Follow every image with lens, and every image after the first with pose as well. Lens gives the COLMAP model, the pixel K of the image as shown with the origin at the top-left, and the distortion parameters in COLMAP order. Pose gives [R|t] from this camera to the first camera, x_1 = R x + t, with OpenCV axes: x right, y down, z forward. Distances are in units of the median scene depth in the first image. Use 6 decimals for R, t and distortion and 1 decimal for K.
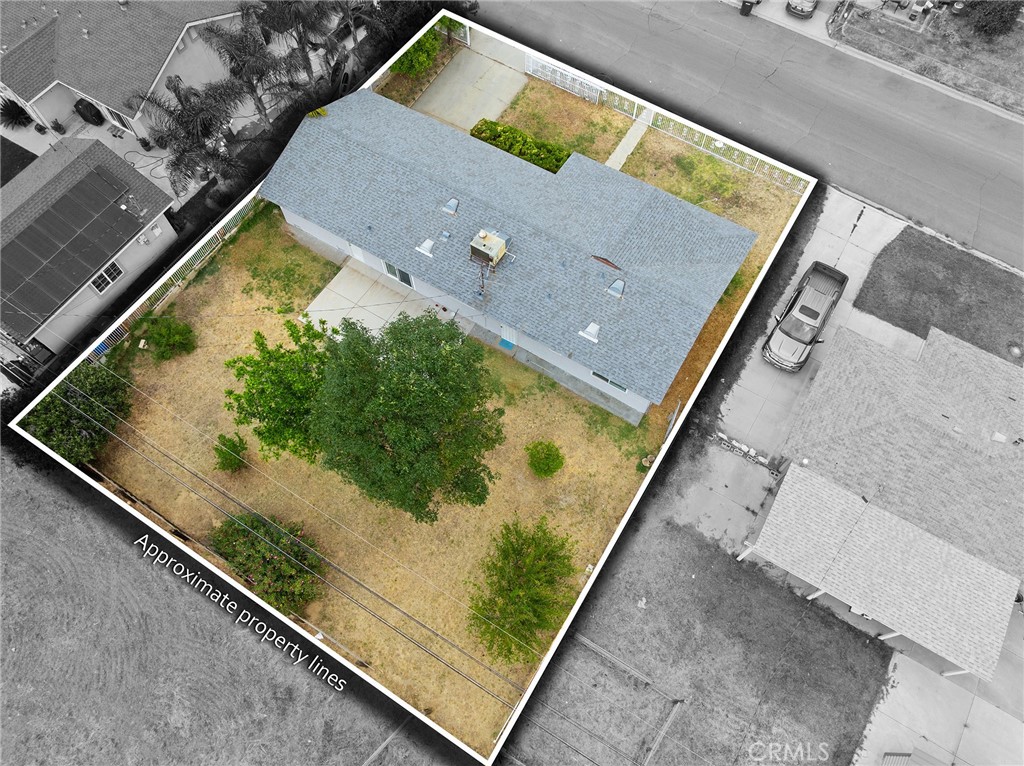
lens RADIAL K [[721.6, 0, 512.0], [0, 721.6, 383.0], [0, 0, 1]] dist [-0.051438, 0.026440]
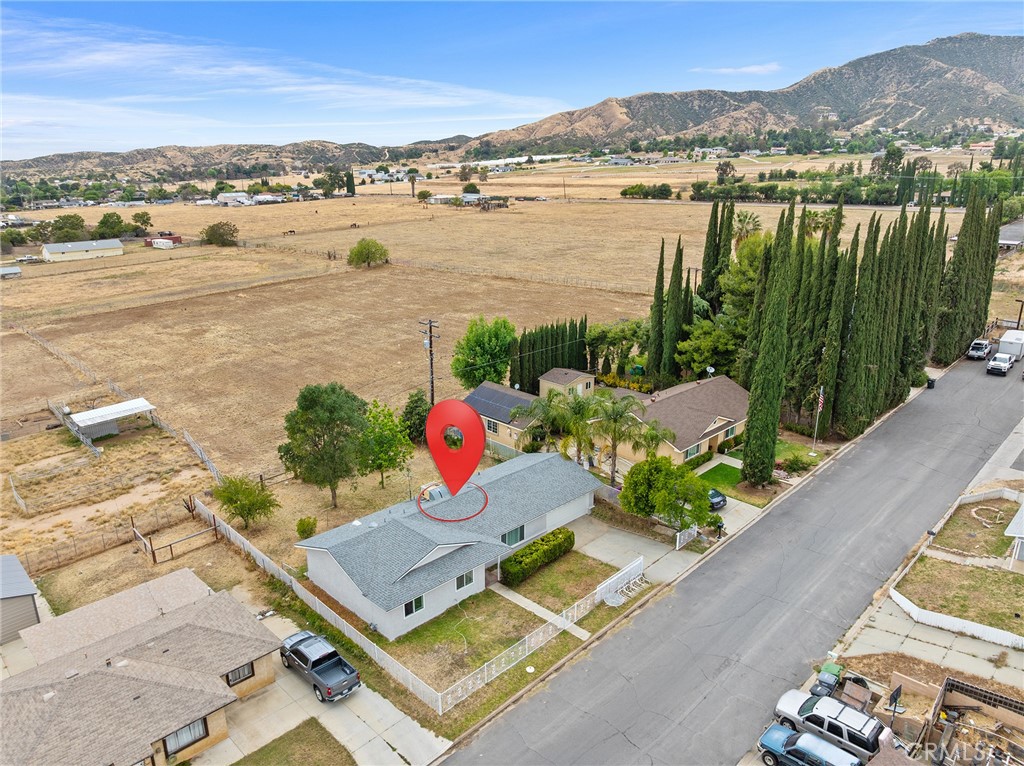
lens RADIAL K [[720.2, 0, 516.9], [0, 720.2, 386.9], [0, 0, 1]] dist [-0.037474, -0.011168]
pose [[-0.223713, 0.297463, -0.928153, 1.227871], [-0.872631, 0.363036, 0.326679, -0.876911], [0.434128, 0.883018, 0.178360, 0.528386]]
